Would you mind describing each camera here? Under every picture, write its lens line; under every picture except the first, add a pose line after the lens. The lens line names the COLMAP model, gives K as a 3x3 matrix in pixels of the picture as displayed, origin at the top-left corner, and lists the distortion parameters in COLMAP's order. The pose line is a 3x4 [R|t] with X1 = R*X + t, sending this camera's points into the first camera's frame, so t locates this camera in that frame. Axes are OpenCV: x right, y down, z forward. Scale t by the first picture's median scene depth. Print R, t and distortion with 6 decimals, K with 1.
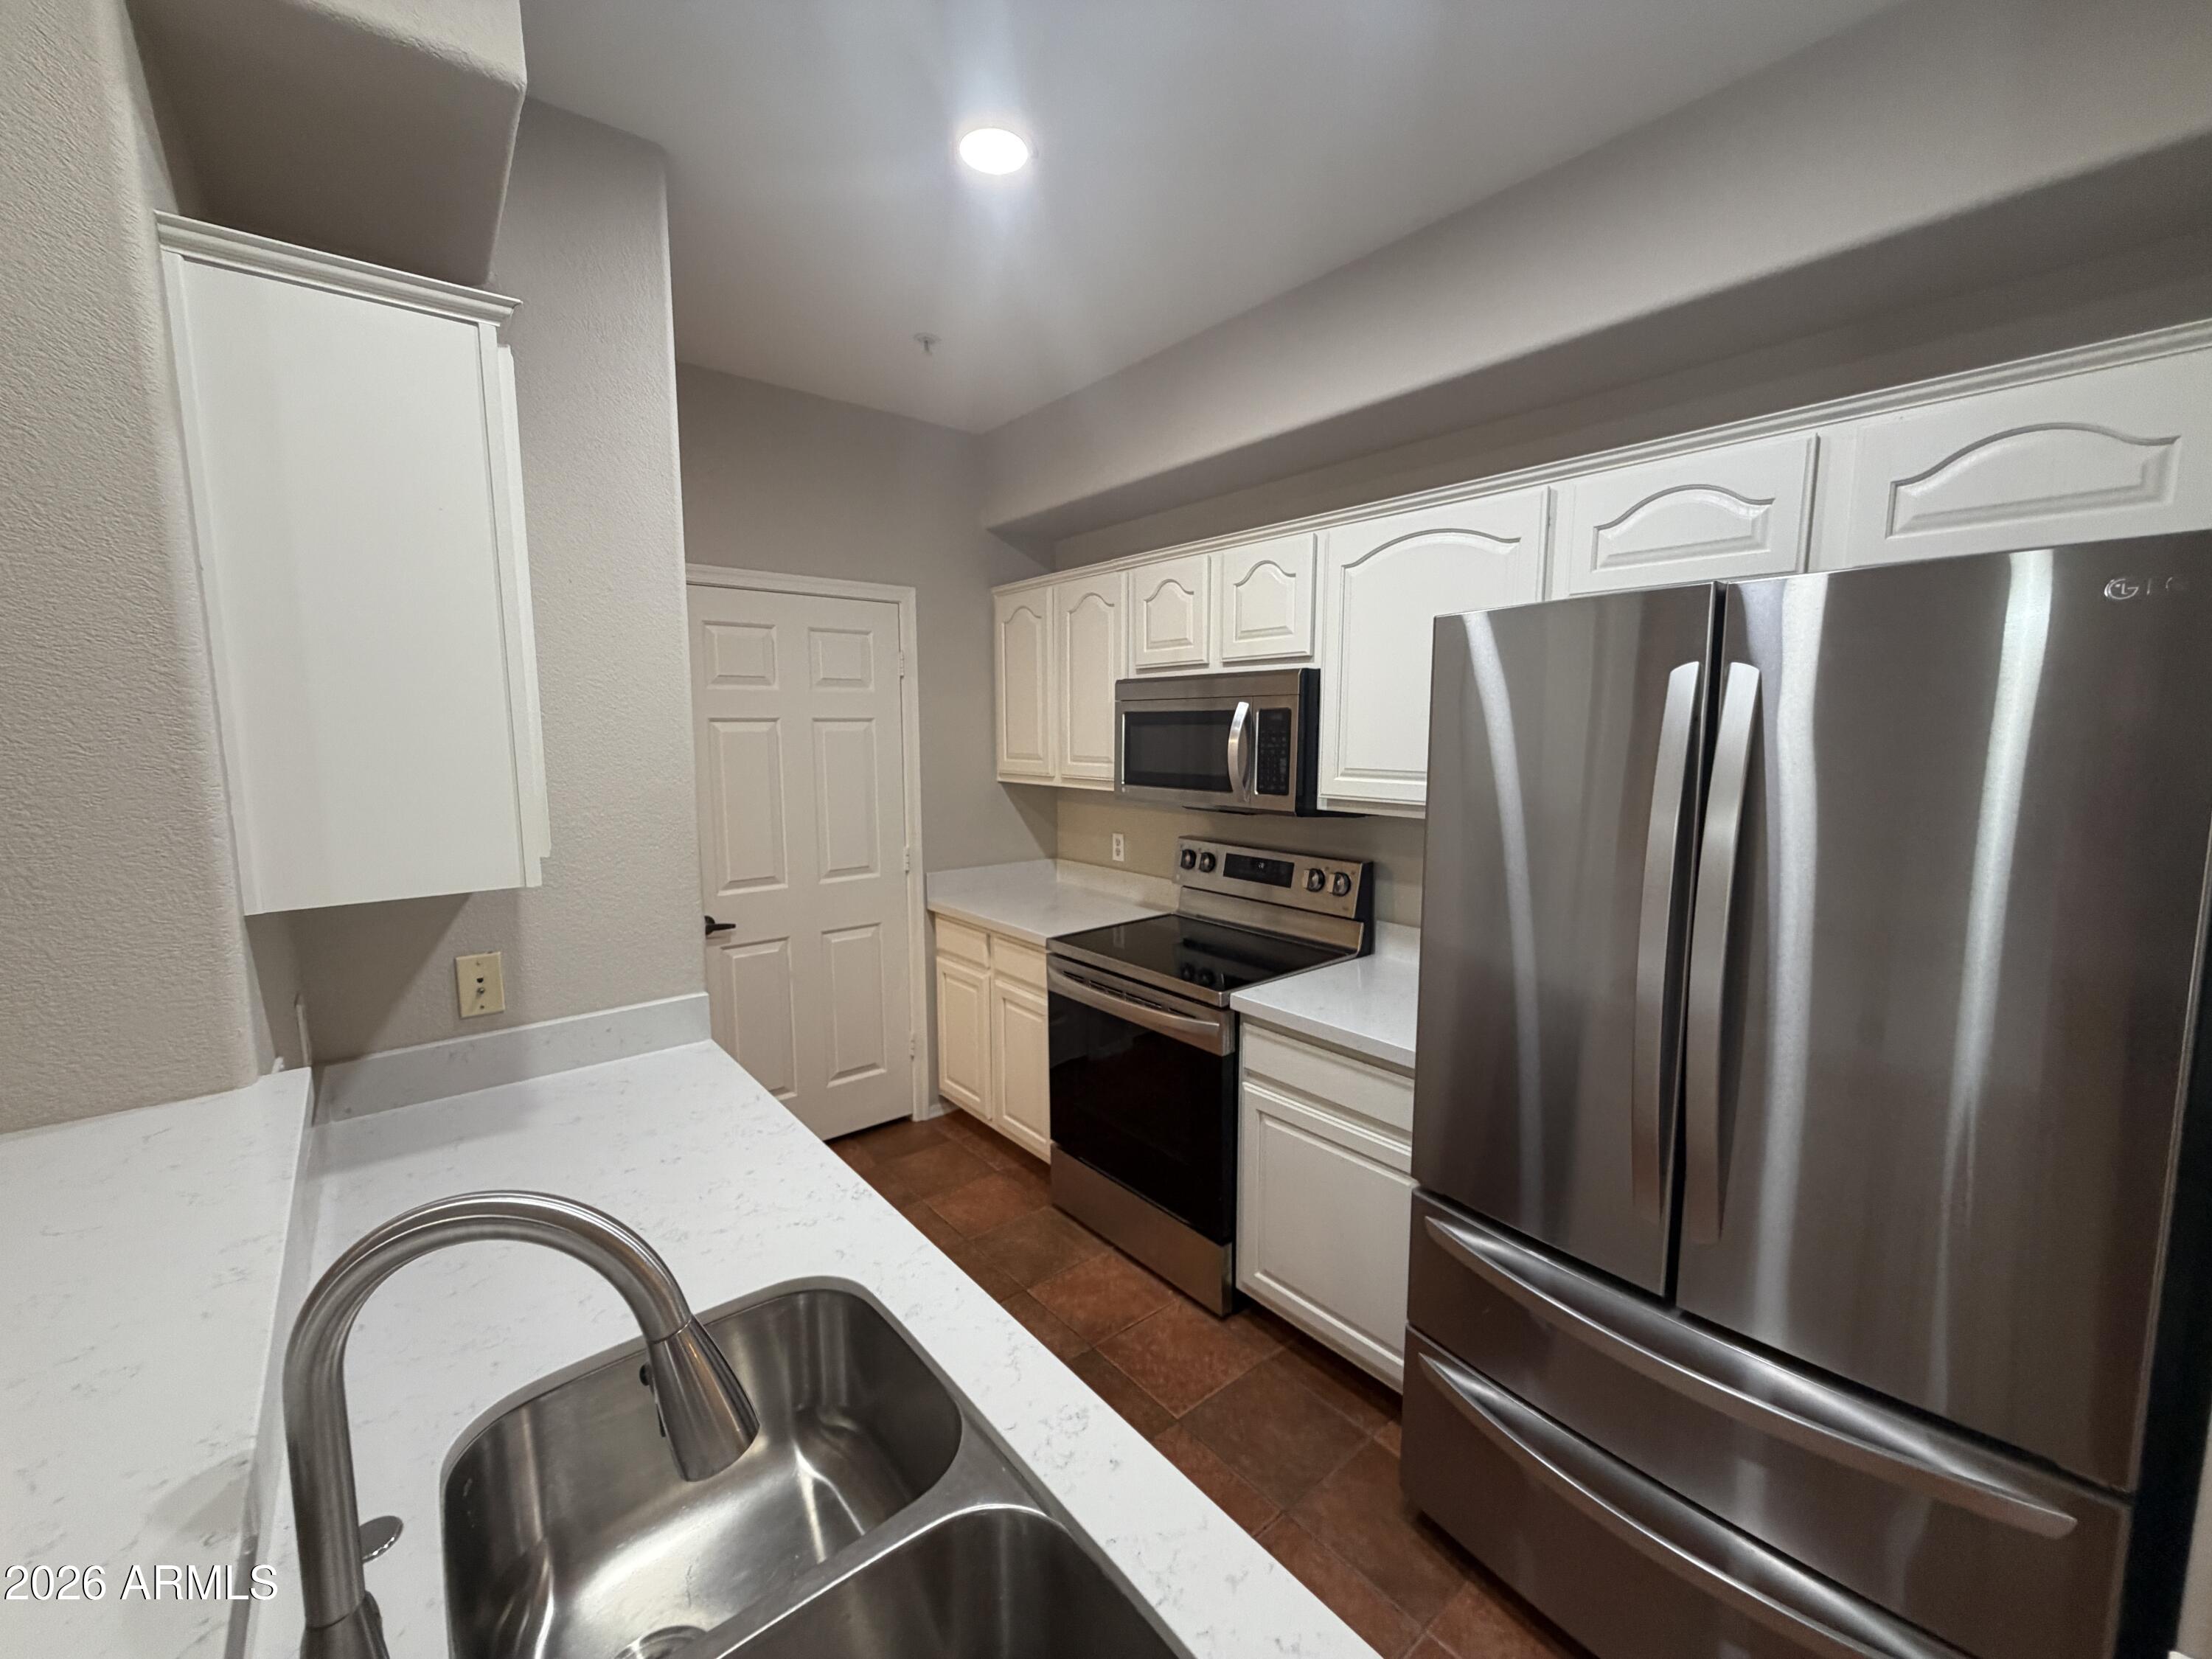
lens RADIAL K [[884.7, 0, 1097.7], [0, 884.7, 827.2], [0, 0, 1]] dist [0.000862, -0.000290]
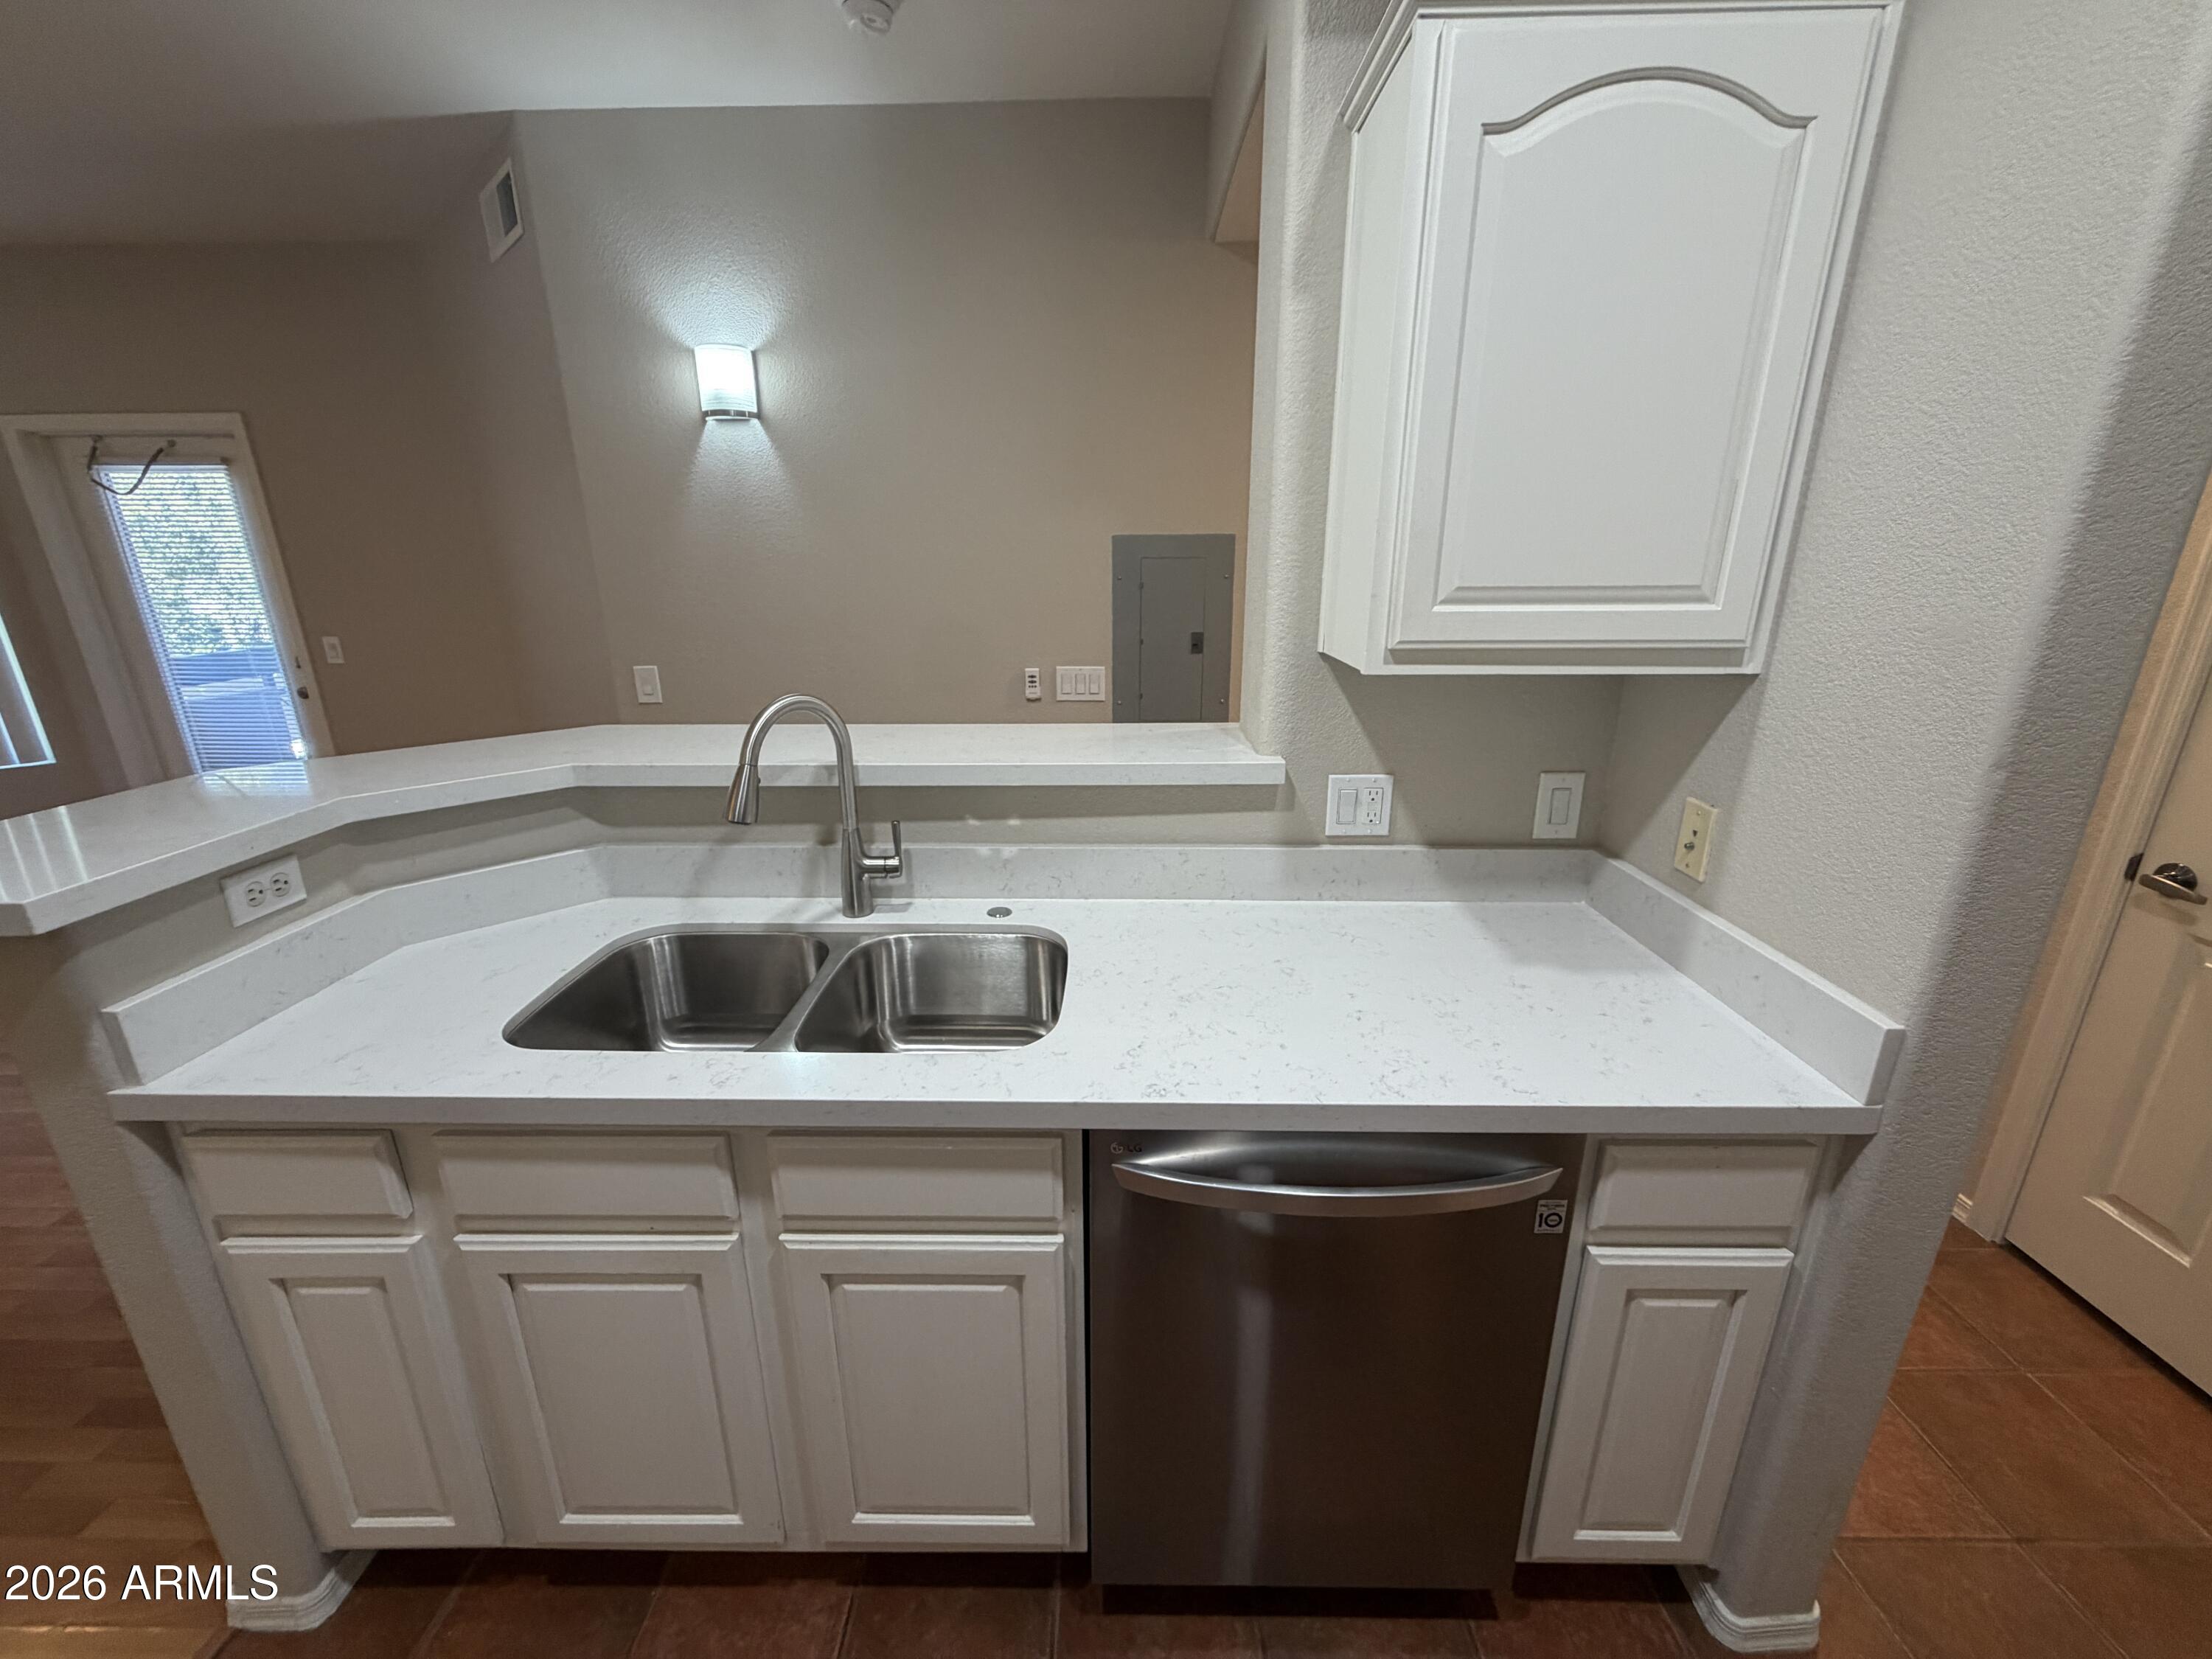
lens RADIAL K [[884.7, 0, 1097.7], [0, 884.7, 827.2], [0, 0, 1]] dist [0.000862, -0.000290]
pose [[-0.650832, 0.238883, -0.720661, 0.135297], [-0.072682, 0.925247, 0.372338, -0.053390], [0.755734, 0.294709, -0.584818, 0.618597]]
